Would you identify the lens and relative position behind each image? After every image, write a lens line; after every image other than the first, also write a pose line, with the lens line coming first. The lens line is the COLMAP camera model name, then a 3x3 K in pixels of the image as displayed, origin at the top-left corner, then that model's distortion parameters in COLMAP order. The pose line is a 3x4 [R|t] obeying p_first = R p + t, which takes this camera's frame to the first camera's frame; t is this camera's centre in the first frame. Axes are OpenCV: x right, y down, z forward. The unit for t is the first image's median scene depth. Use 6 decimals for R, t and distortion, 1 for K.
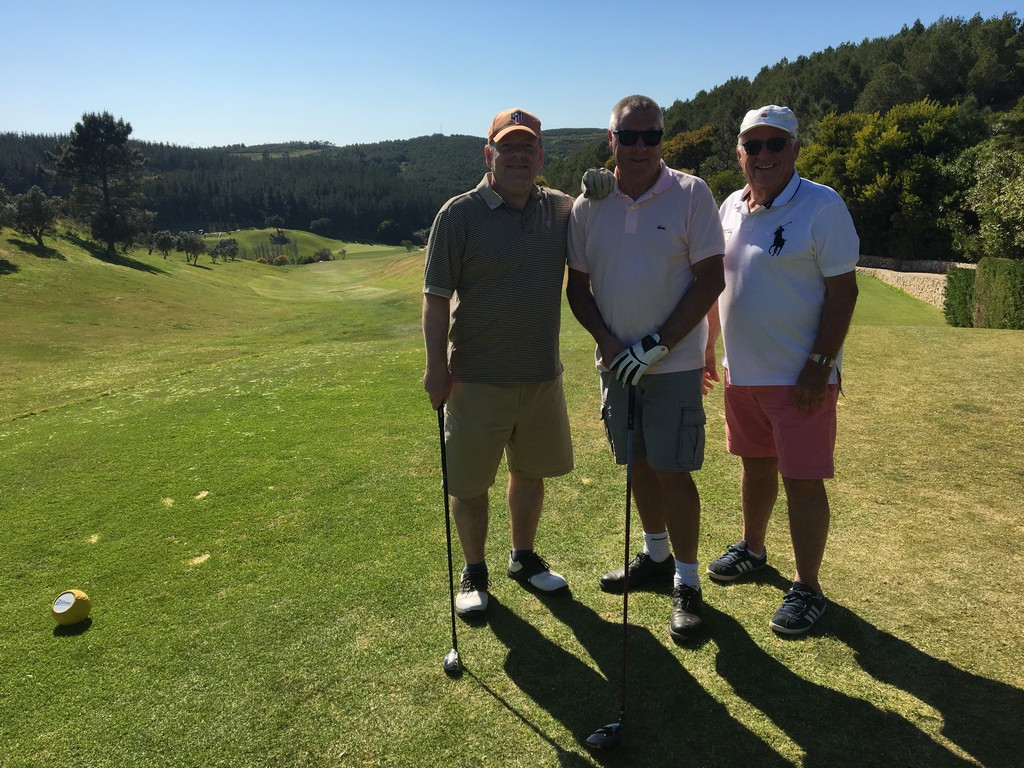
lens RADIAL K [[862.6, 0, 506.2], [0, 862.6, 381.5], [0, 0, 1]] dist [0.076004, -0.104714]
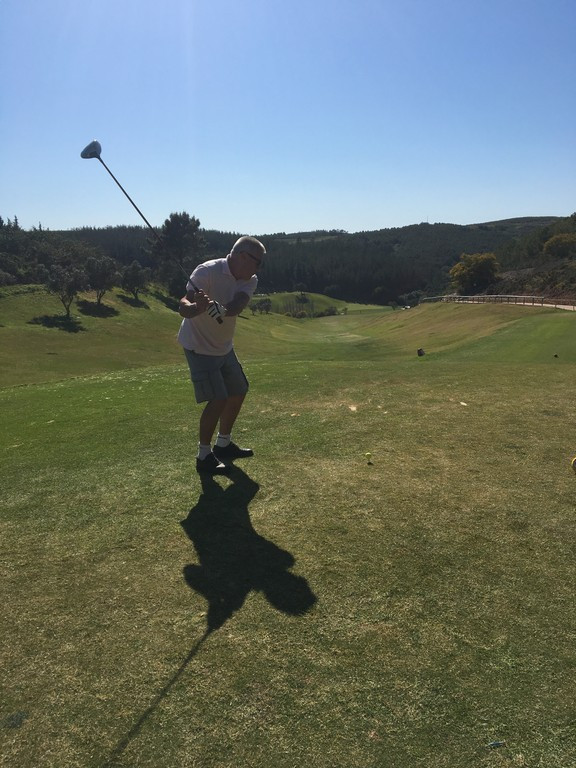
lens RADIAL K [[644.1, 0, 290.4], [0, 644.1, 386.7], [0, 0, 1]] dist [0.088202, -0.132064]
pose [[0.961482, 0.058720, -0.268523, 0.034190], [-0.067038, 0.997510, -0.021908, 0.003350], [0.266568, 0.039066, 0.963024, -0.013387]]
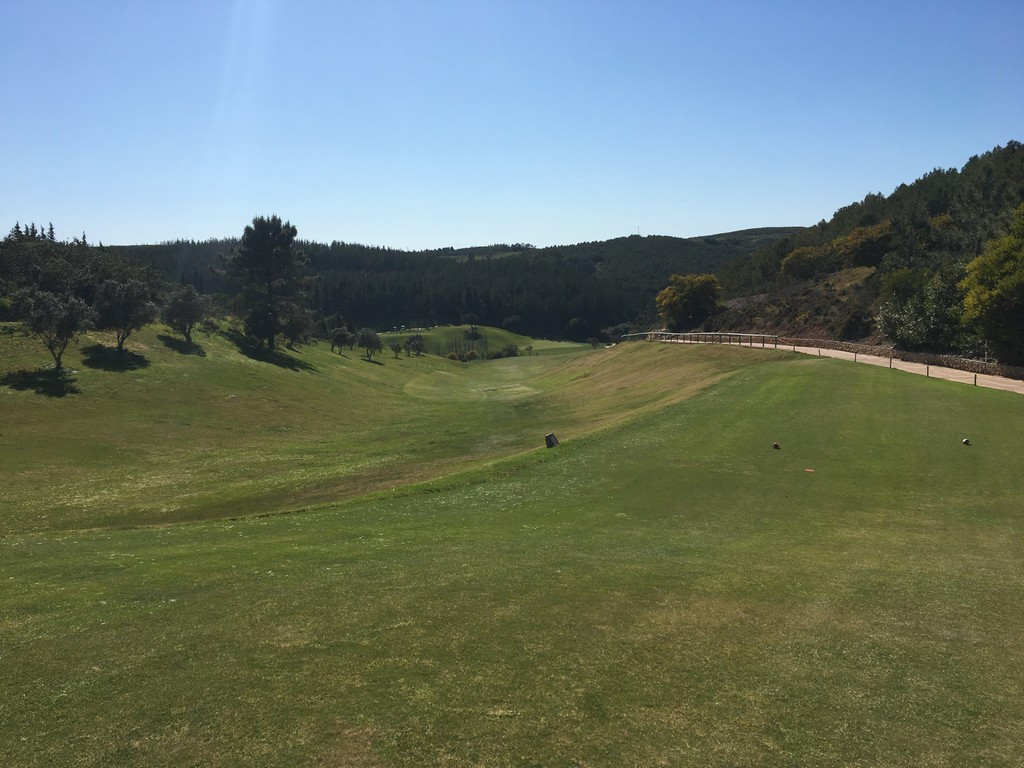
lens RADIAL K [[850.7, 0, 511.8], [0, 850.7, 387.5], [0, 0, 1]] dist [0.095387, -0.130963]
pose [[0.974525, 0.029750, -0.222298, 0.055739], [-0.052282, 0.993991, -0.096173, -0.019391], [0.218101, 0.105346, 0.970224, 0.083813]]
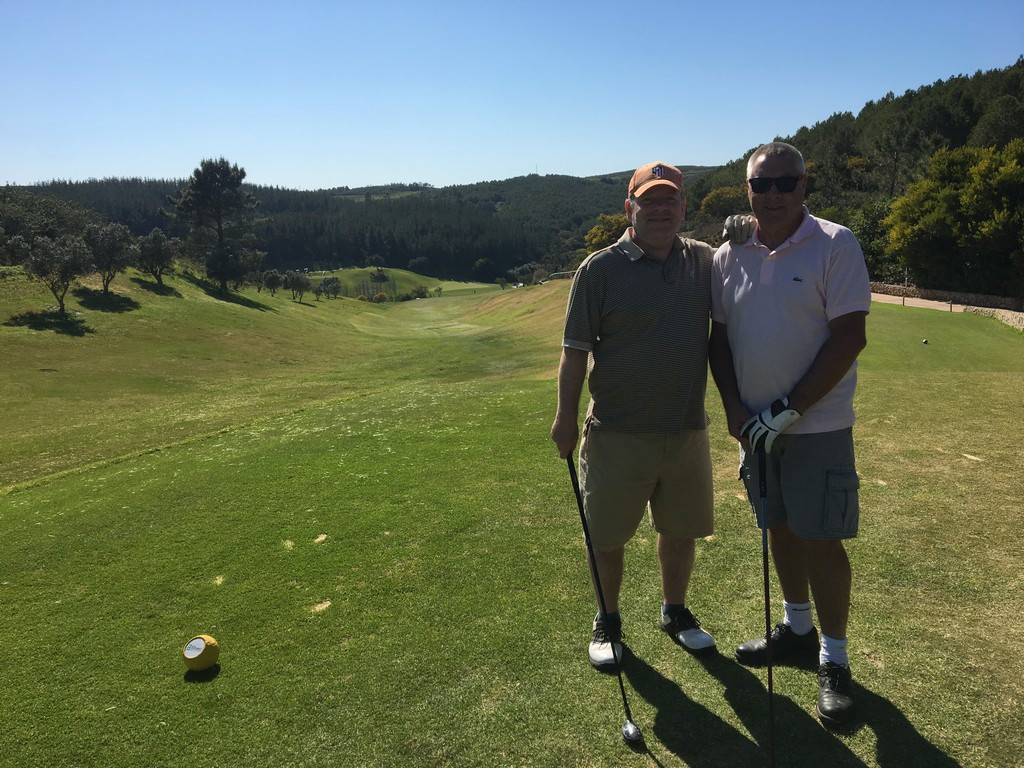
lens RADIAL K [[858.8, 0, 507.2], [0, 858.8, 387.2], [0, 0, 1]] dist [0.088202, -0.132064]
pose [[0.994447, 0.013242, -0.104407, -0.001954], [-0.016941, 0.999257, -0.034628, -0.000898], [0.103871, 0.036204, 0.993932, 0.001095]]
